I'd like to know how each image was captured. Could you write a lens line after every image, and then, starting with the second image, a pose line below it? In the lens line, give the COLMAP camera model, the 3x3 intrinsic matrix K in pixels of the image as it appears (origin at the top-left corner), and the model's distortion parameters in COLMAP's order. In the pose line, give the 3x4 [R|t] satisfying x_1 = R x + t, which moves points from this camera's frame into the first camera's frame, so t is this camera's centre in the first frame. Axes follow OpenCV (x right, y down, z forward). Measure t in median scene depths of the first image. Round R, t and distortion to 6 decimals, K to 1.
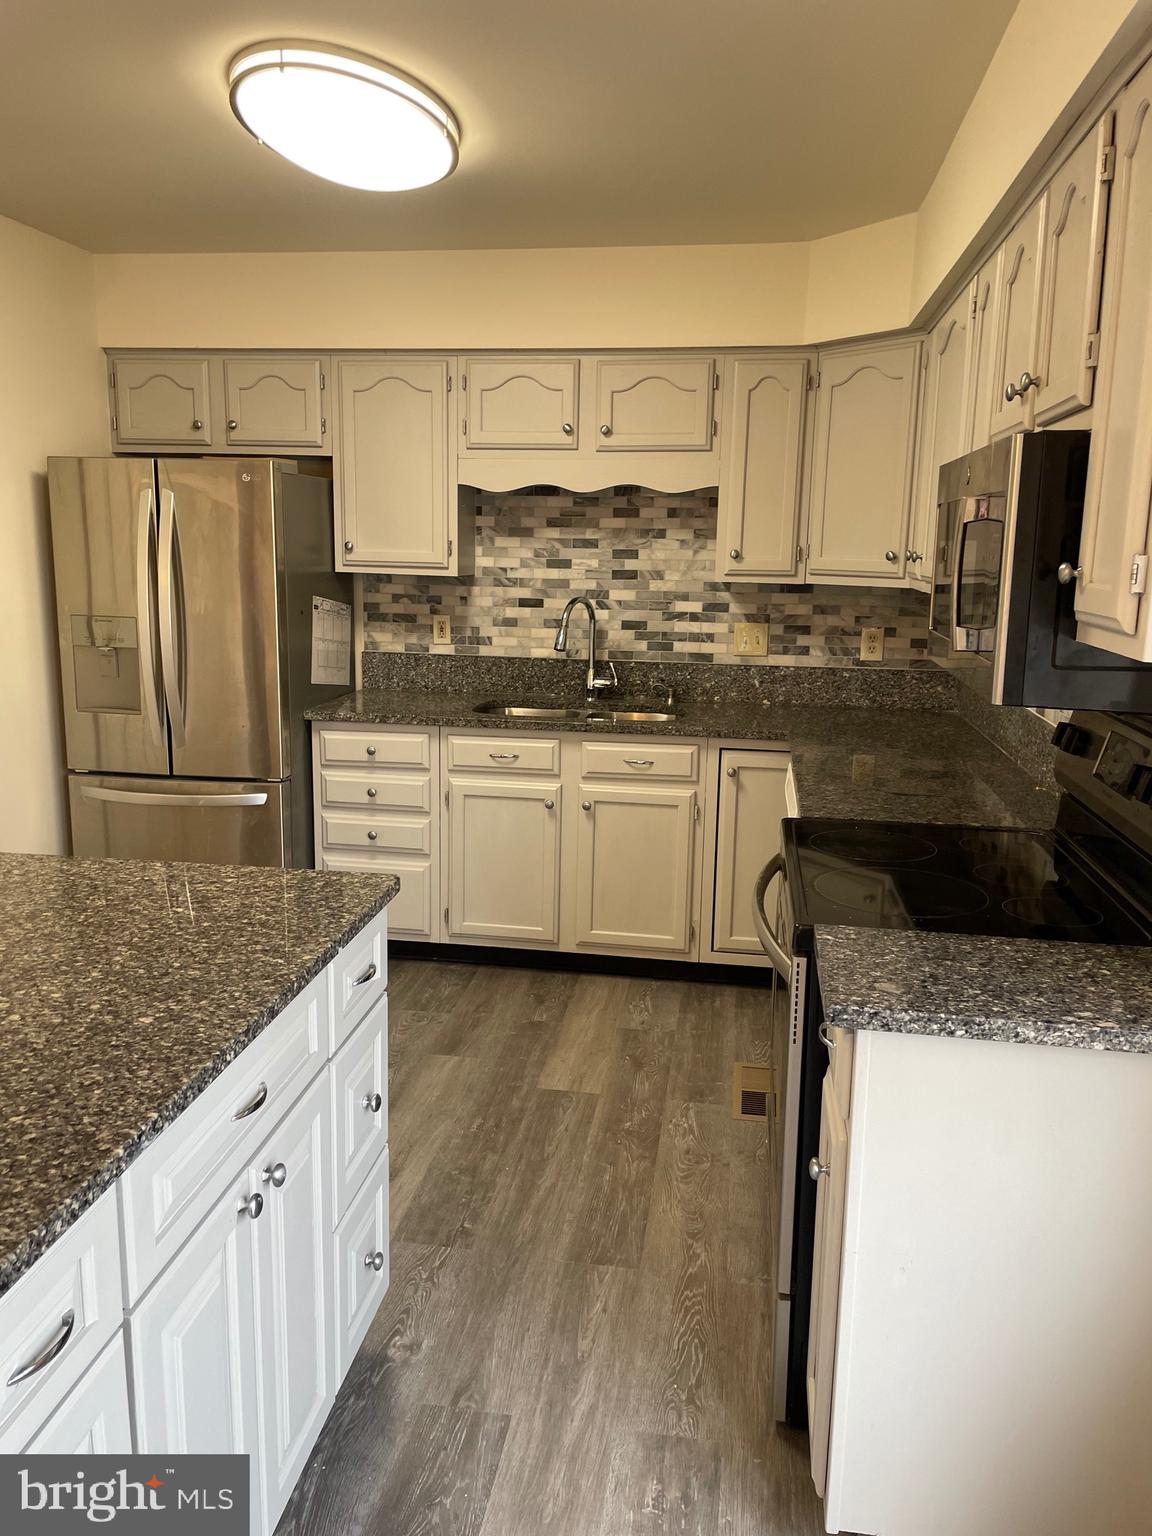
lens RADIAL K [[1161.3, 0, 561.3], [0, 1161.3, 768.4], [0, 0, 1]] dist [0.090018, -0.119406]
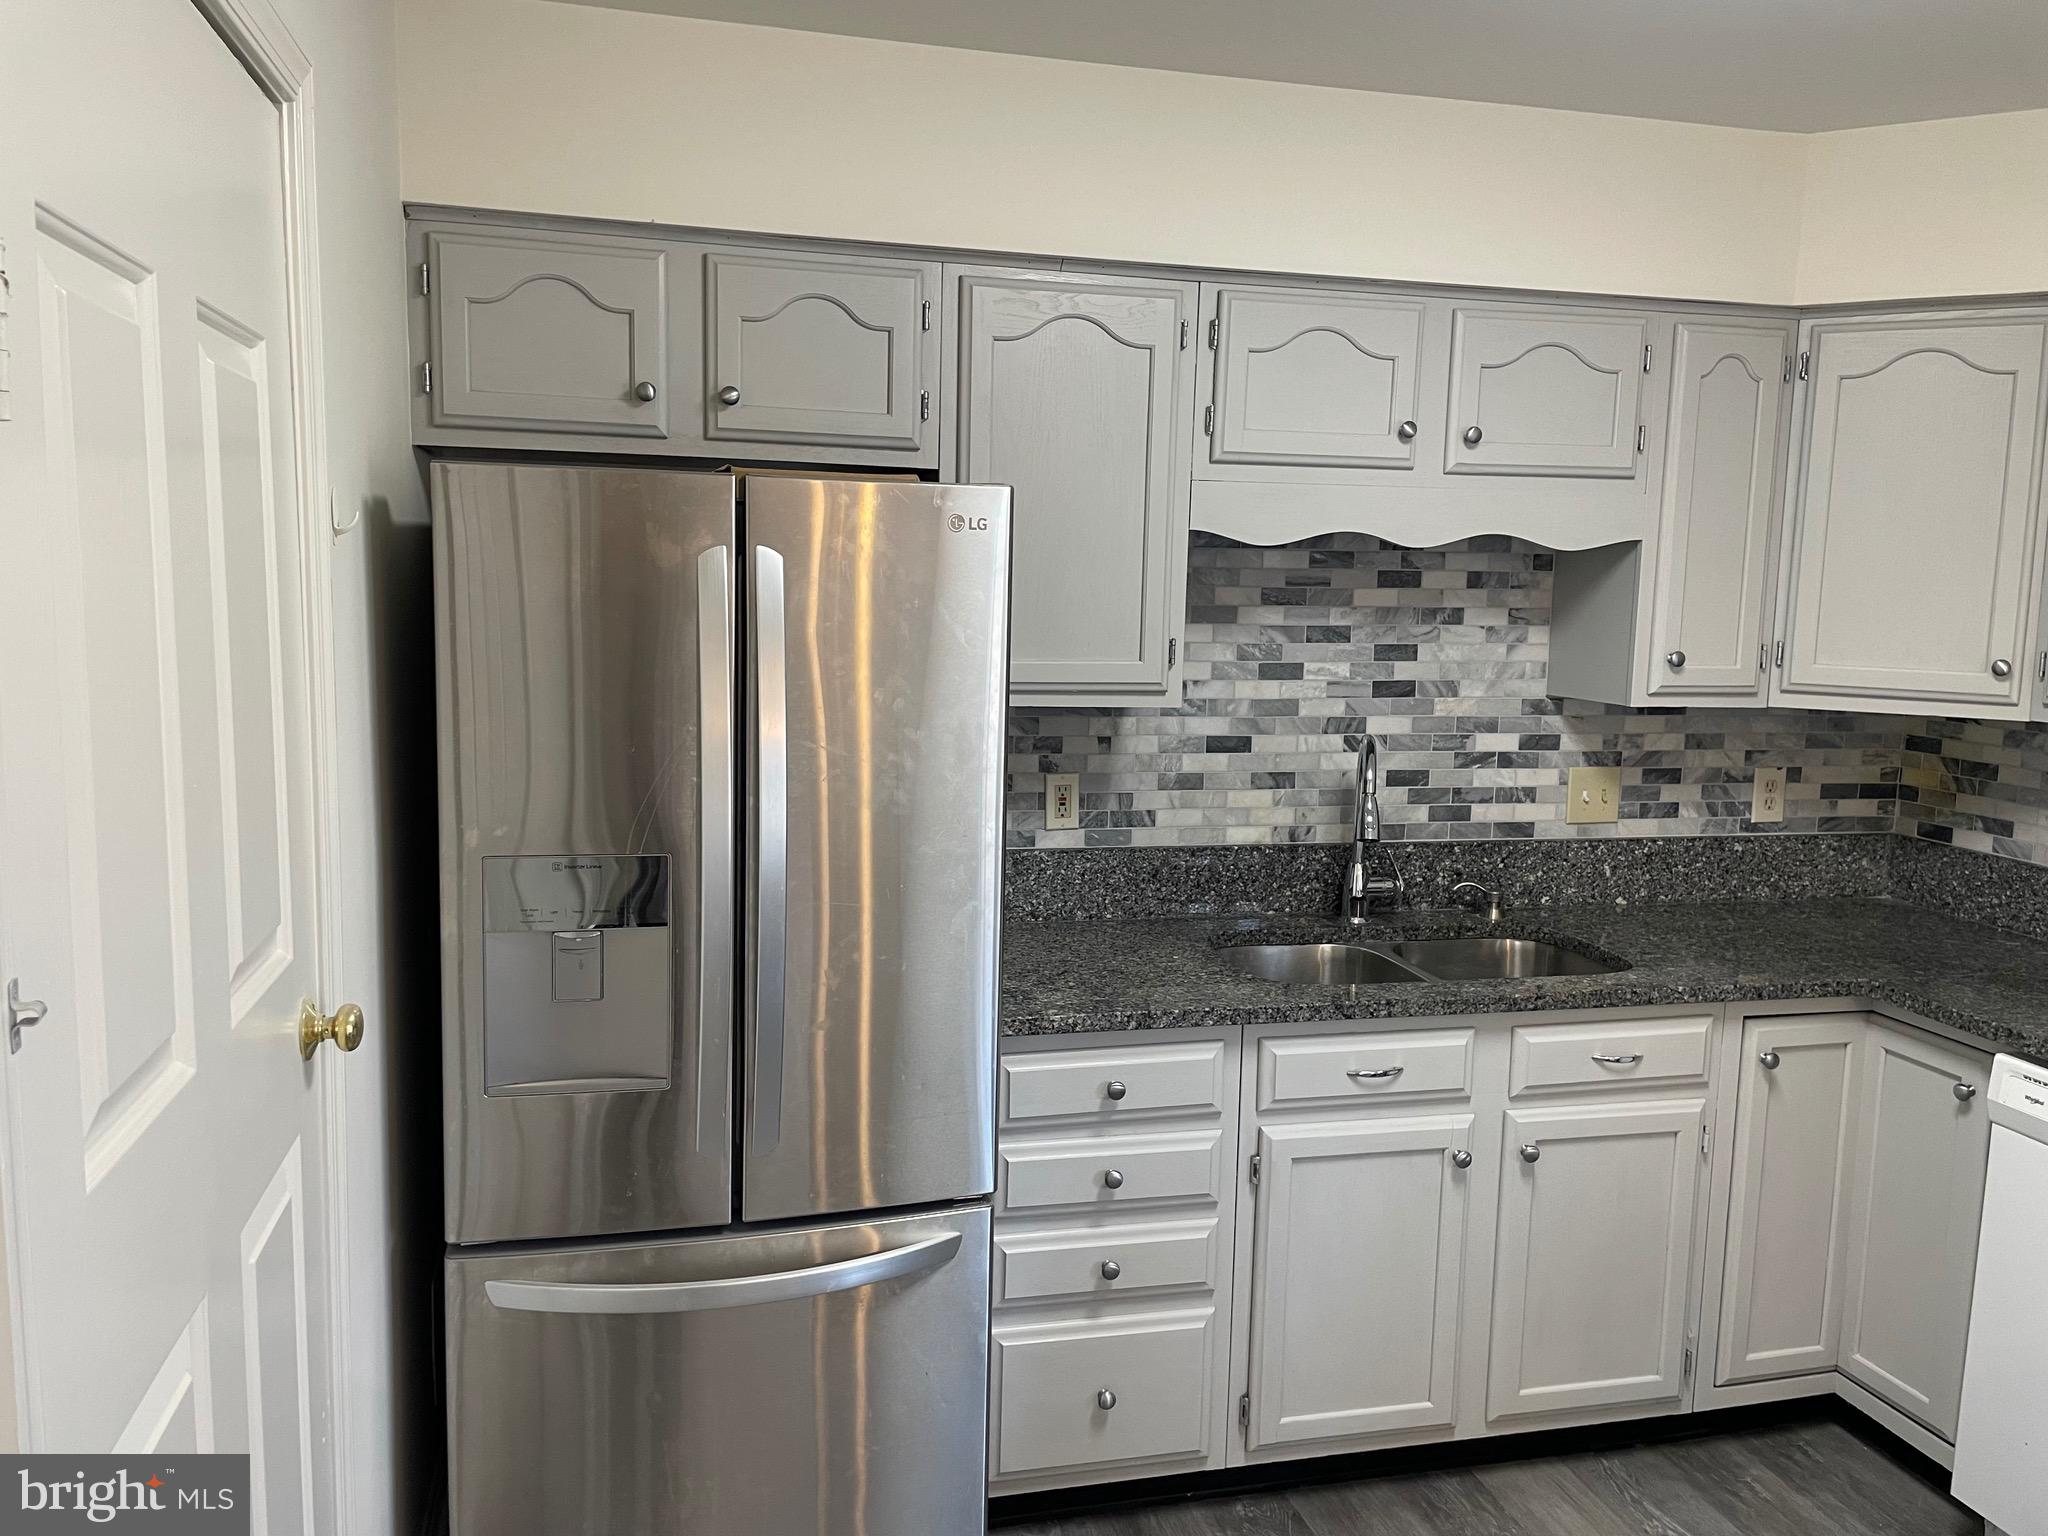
lens RADIAL K [[1548.4, 0, 1013.7], [0, 1548.4, 754.5], [0, 0, 1]] dist [0.090018, -0.119406]
pose [[0.917992, -0.043889, 0.394164, -0.415413], [0.069517, 0.996278, -0.050969, -0.113510], [-0.390460, 0.074190, 0.917626, 0.406227]]
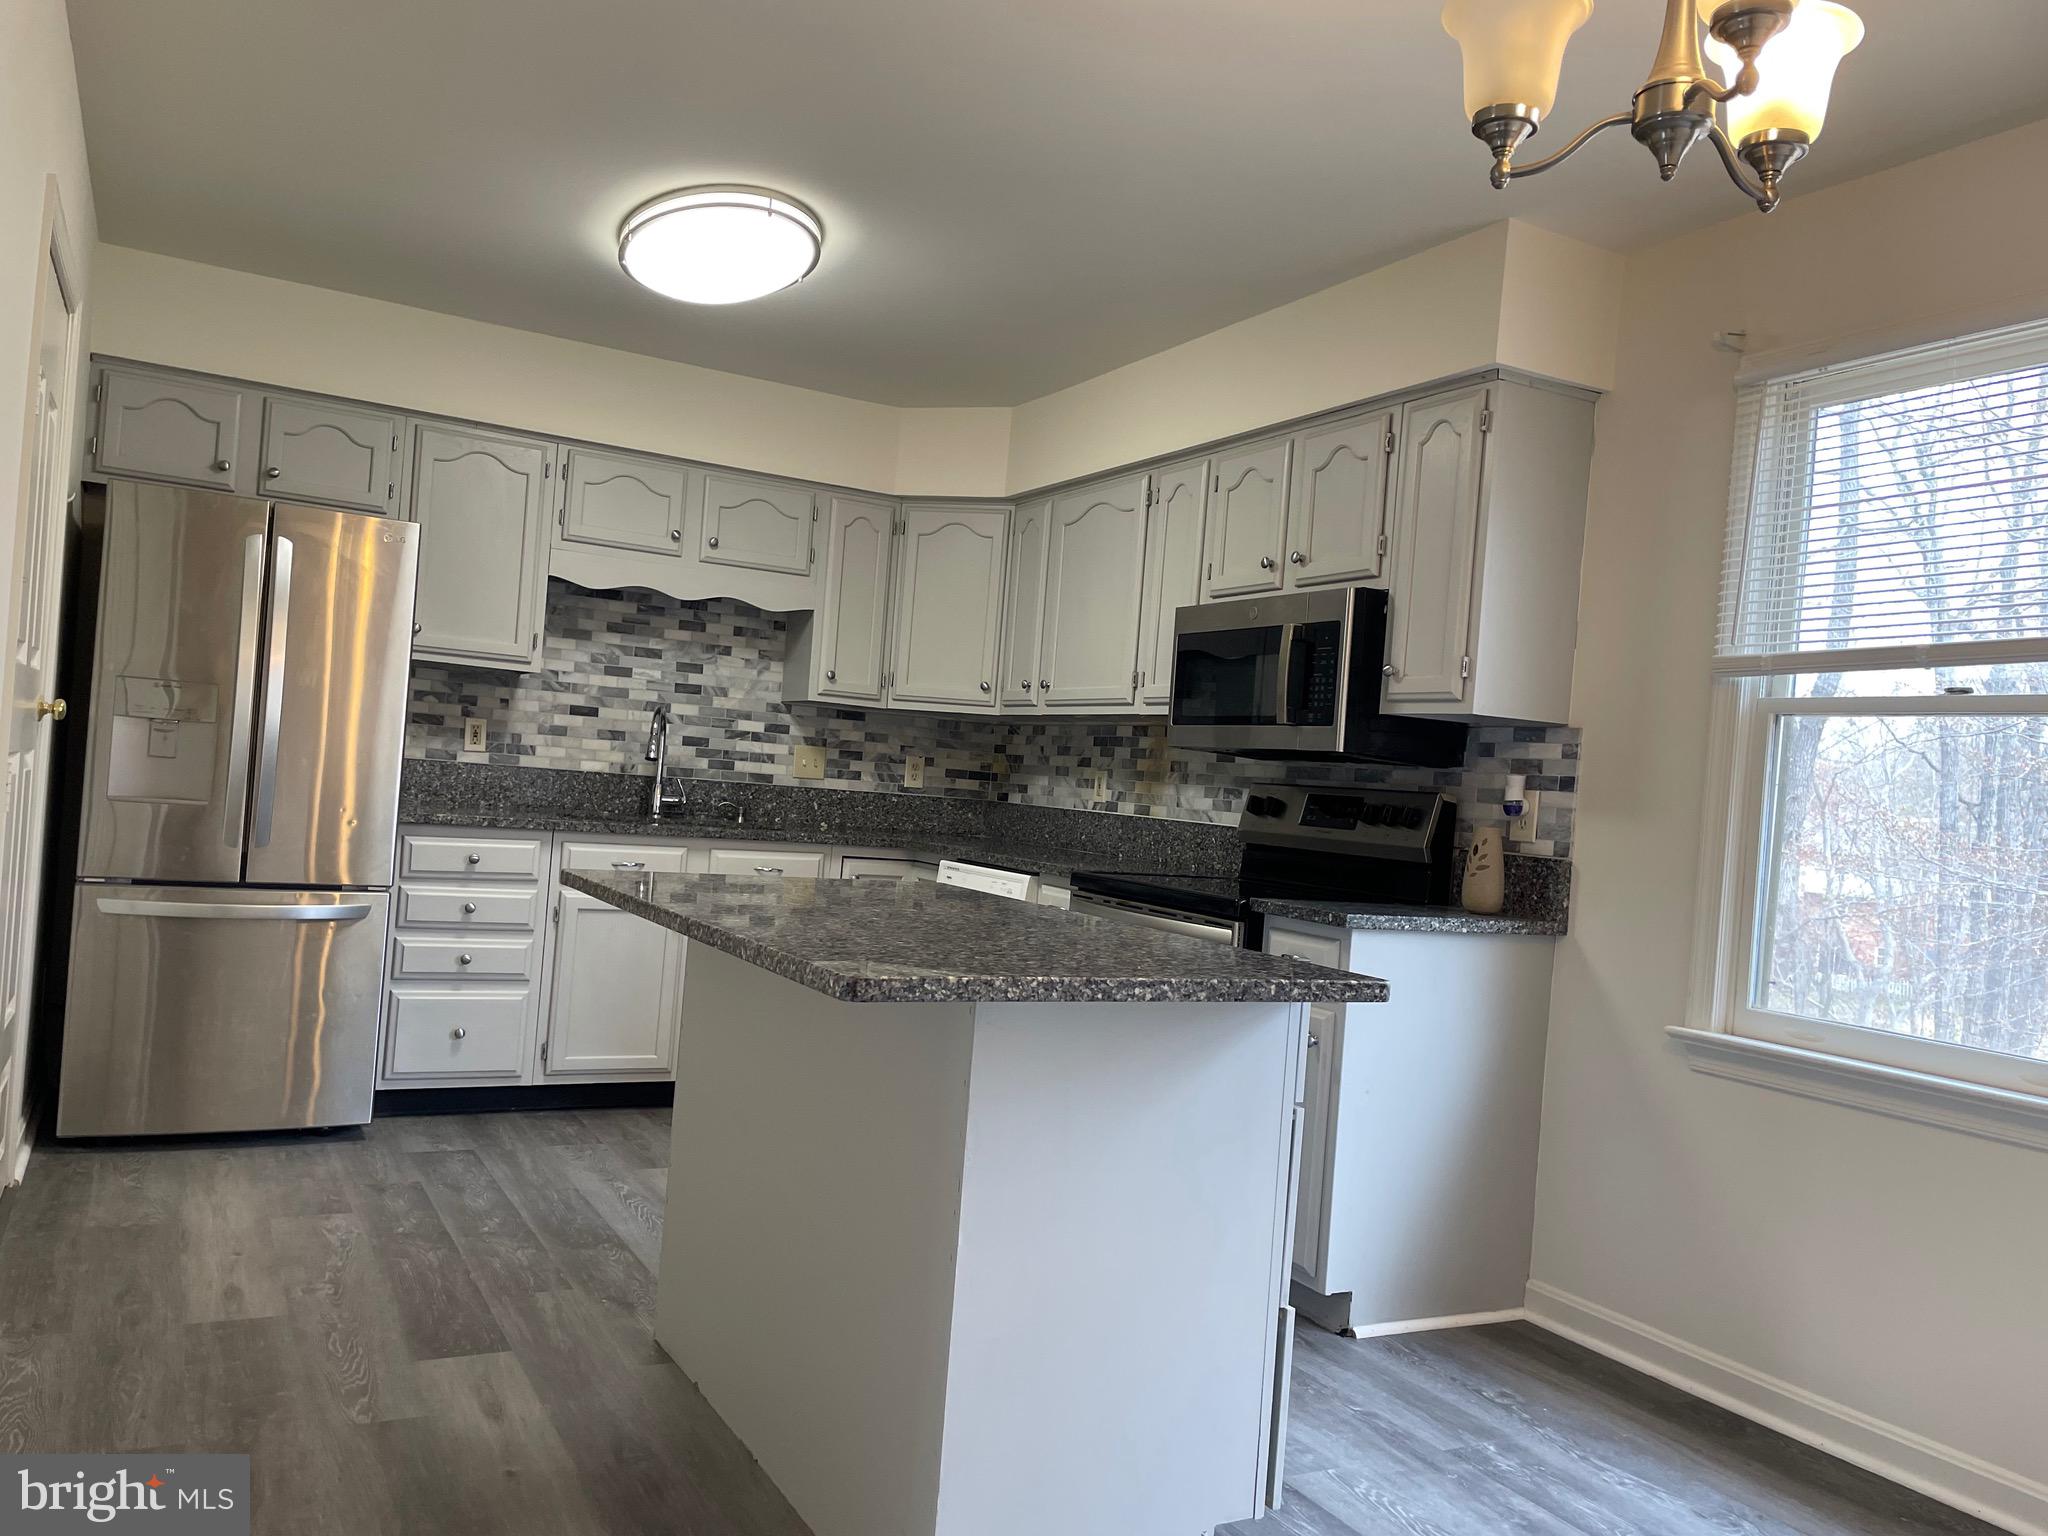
lens RADIAL K [[1548.4, 0, 1009.7], [0, 1548.4, 785.0], [0, 0, 1]] dist [0.090018, -0.119406]
pose [[0.791382, 0.044012, 0.609735, -0.526776], [0.053636, 0.988560, -0.140971, 0.109180], [-0.608964, 0.144266, 0.779968, -0.150727]]
